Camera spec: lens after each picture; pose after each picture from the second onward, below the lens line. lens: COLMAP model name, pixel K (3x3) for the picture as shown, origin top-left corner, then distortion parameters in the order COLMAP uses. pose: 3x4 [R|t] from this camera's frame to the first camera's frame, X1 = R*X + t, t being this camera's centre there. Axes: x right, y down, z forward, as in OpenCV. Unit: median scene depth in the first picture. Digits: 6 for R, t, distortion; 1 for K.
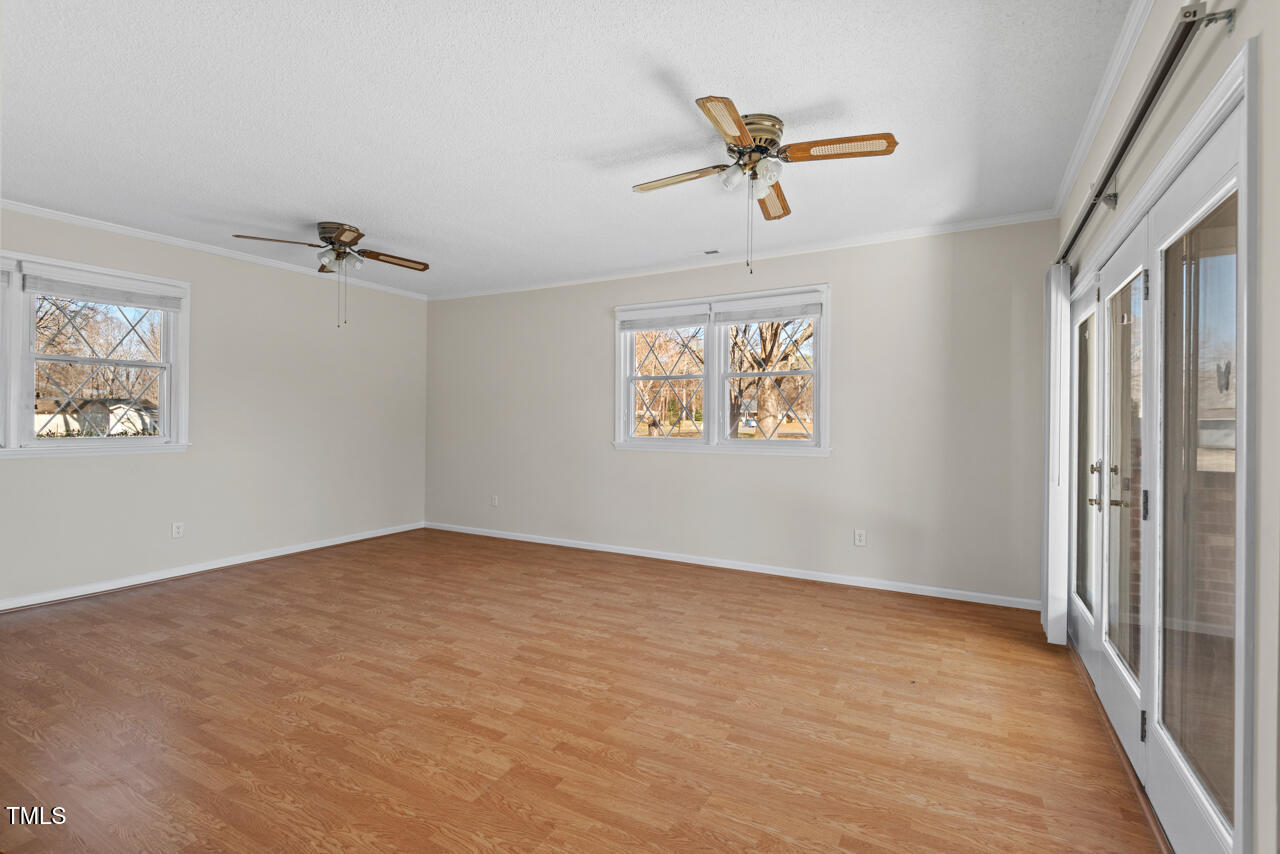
lens RADIAL K [[577.5, 0, 642.0], [0, 577.5, 420.6], [0, 0, 1]] dist [0.032049, -0.019707]
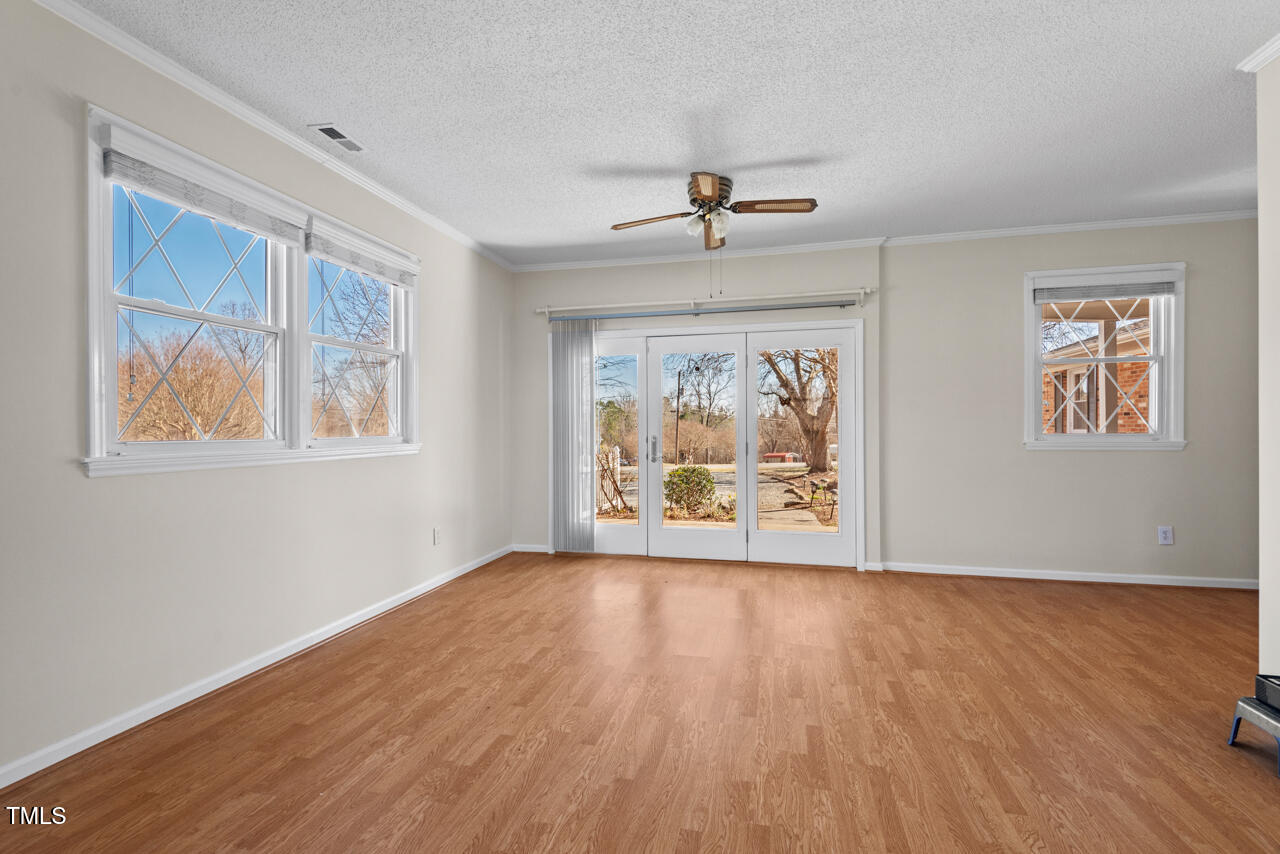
lens RADIAL K [[577.5, 0, 642.0], [0, 577.5, 420.6], [0, 0, 1]] dist [0.032049, -0.019707]
pose [[-0.255893, 0.002647, 0.966701, -0.868067], [-0.001643, 0.999994, -0.003174, 0.020117], [-0.966704, -0.002400, -0.255887, 1.252475]]
